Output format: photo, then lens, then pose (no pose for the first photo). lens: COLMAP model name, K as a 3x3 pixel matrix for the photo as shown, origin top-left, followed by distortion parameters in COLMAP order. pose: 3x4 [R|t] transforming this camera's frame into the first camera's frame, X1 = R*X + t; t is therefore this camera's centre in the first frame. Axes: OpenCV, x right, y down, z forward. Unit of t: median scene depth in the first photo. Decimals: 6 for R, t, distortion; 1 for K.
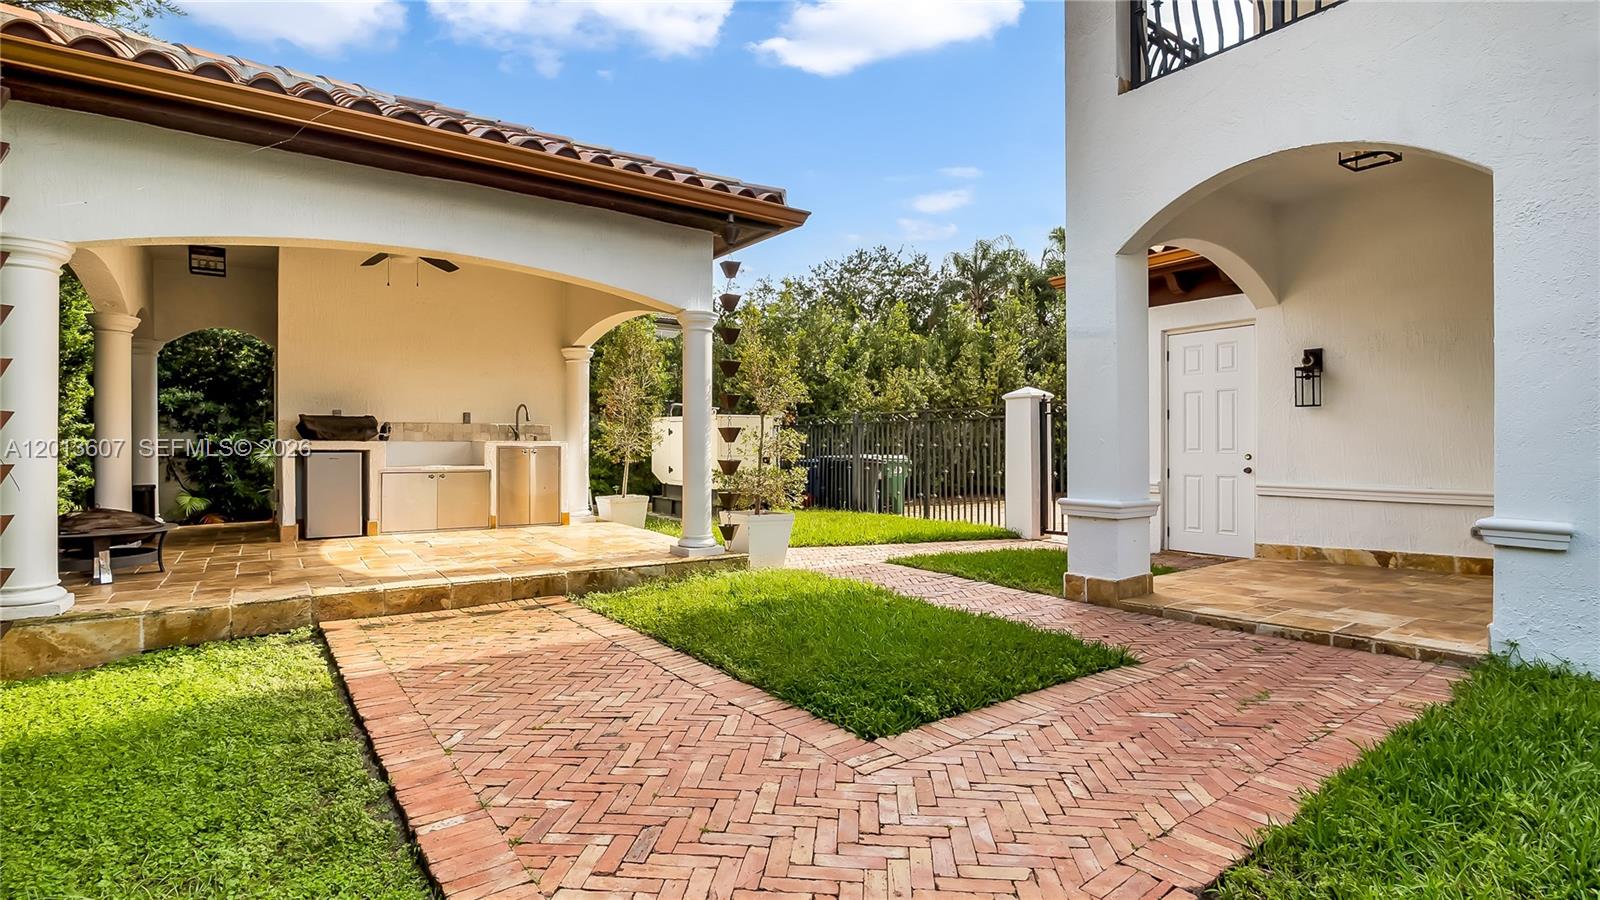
lens RADIAL K [[775.9, 0, 800.0], [0, 775.9, 450.0], [0, 0, 1]] dist [-0.000981, 0.000144]
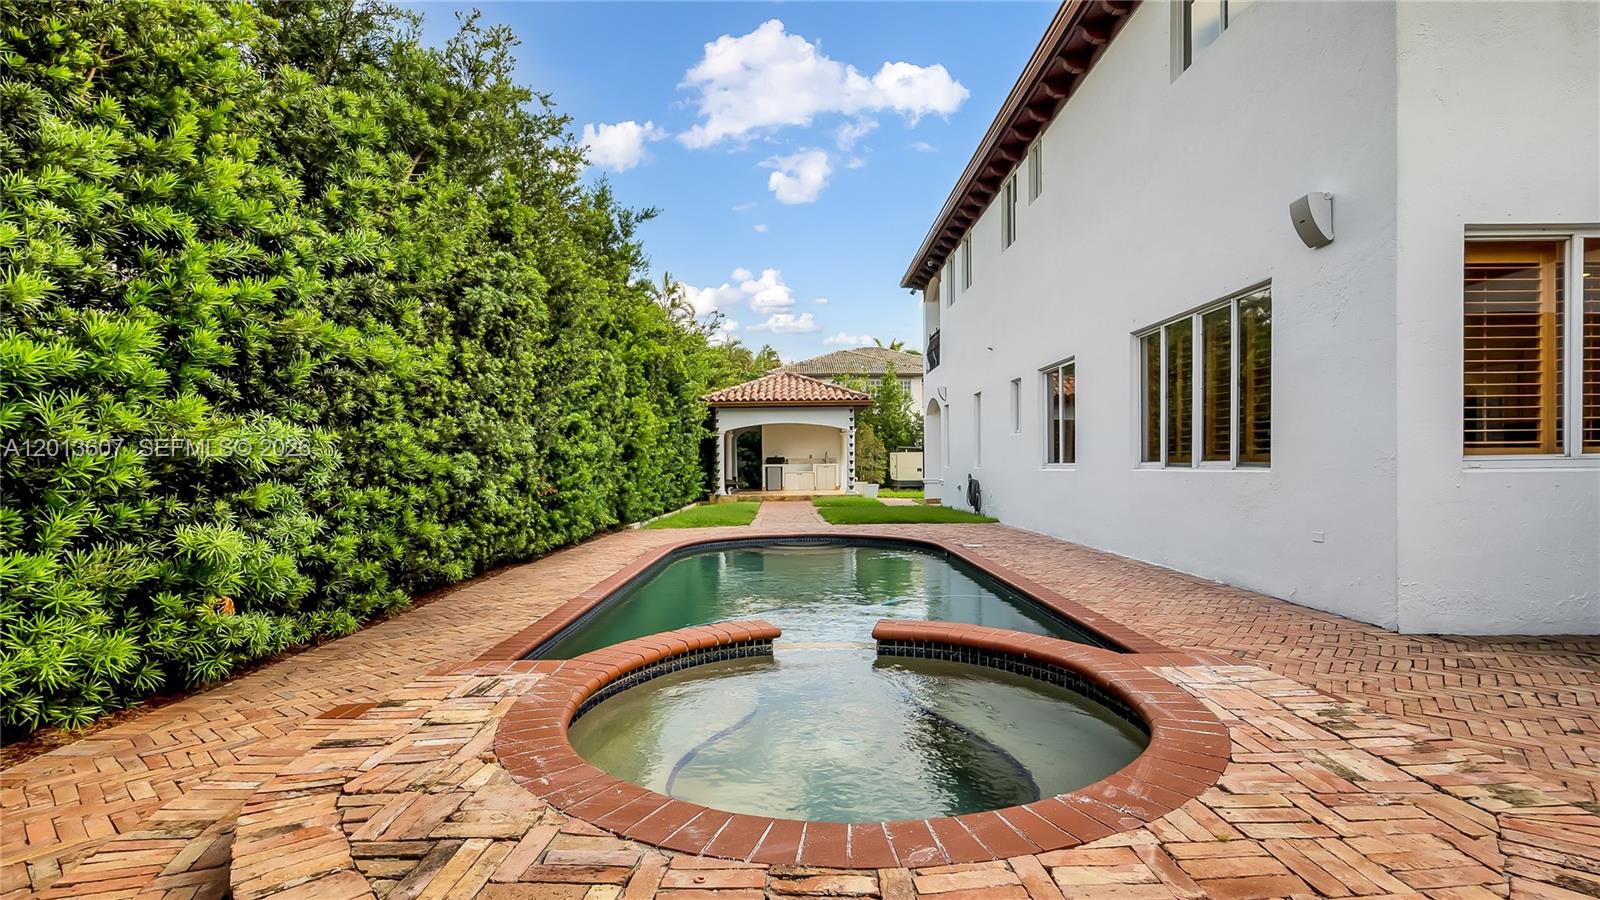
lens RADIAL K [[728.2, 0, 829.1], [0, 728.2, 479.0], [0, 0, 1]] dist [-0.011253, 0.000172]
pose [[0.846077, 0.001864, -0.533057, 1.218202], [0.009541, 0.999781, 0.018641, -0.002682], [0.532975, -0.020857, 0.845874, -1.488339]]
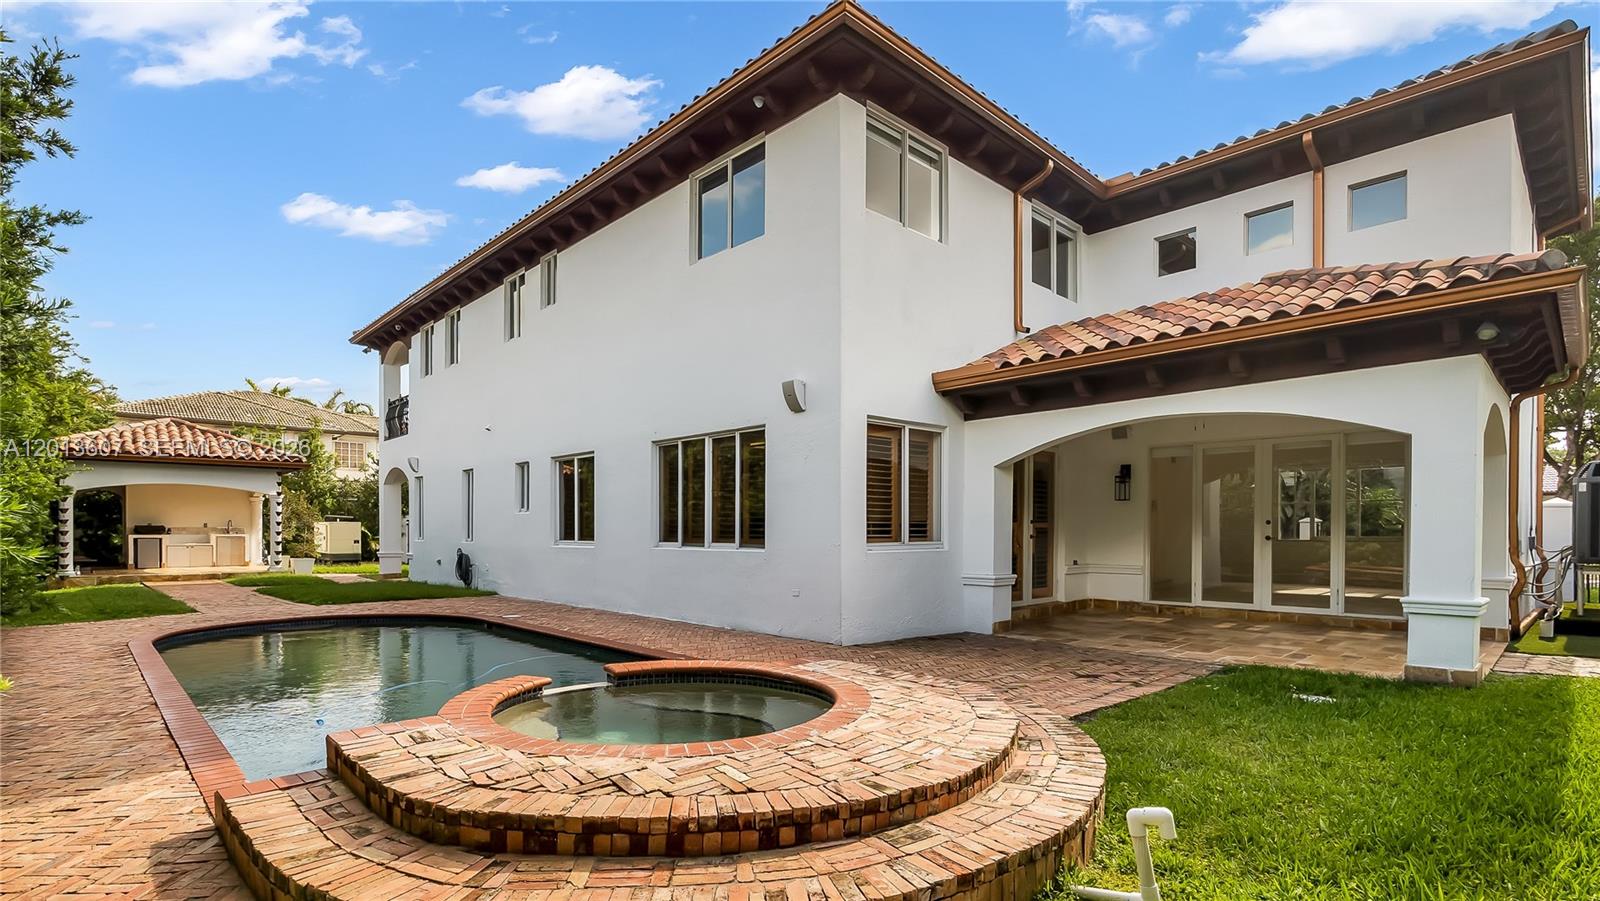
lens RADIAL K [[725.9, 0, 802.1], [0, 725.9, 540.9], [0, 0, 1]] dist [-0.019149, -0.000087]
pose [[0.983249, -0.000819, 0.182265, 1.080724], [-0.001322, 0.999932, 0.011622, -0.018723], [-0.182262, -0.011669, 0.983181, -1.700656]]
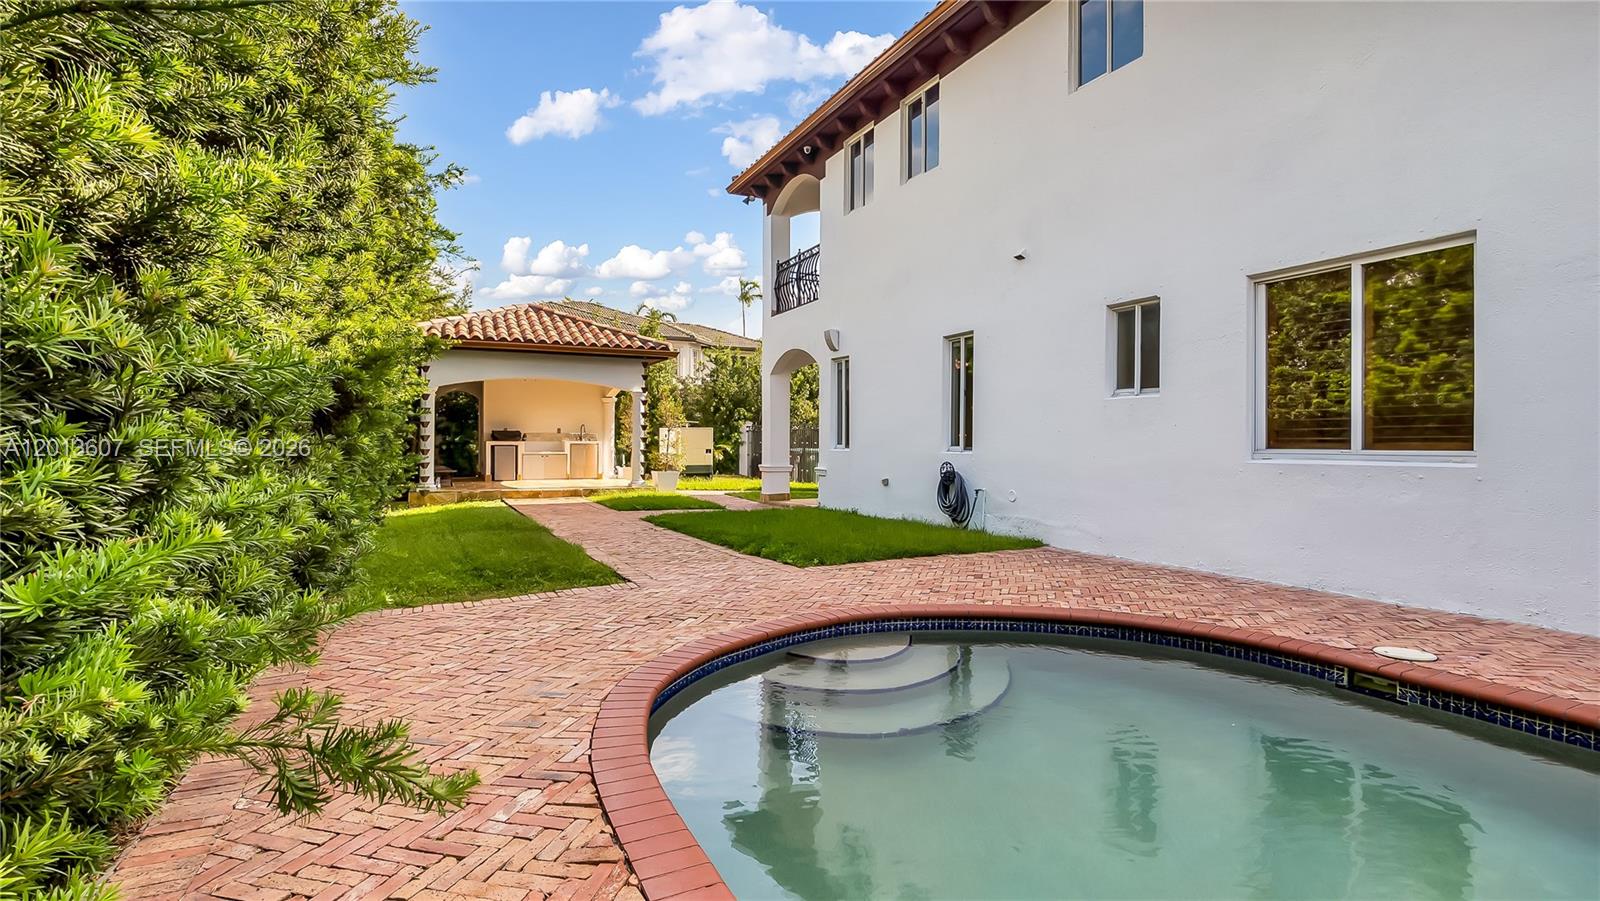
lens RADIAL K [[729.8, 0, 806.6], [0, 729.8, 444.9], [0, 0, 1]] dist [0.000020, 0.000056]
pose [[0.990524, 0.003791, -0.137287, 0.559355], [-0.003455, 0.999990, 0.002686, -0.007841], [0.137296, -0.002187, 0.990528, -0.975861]]
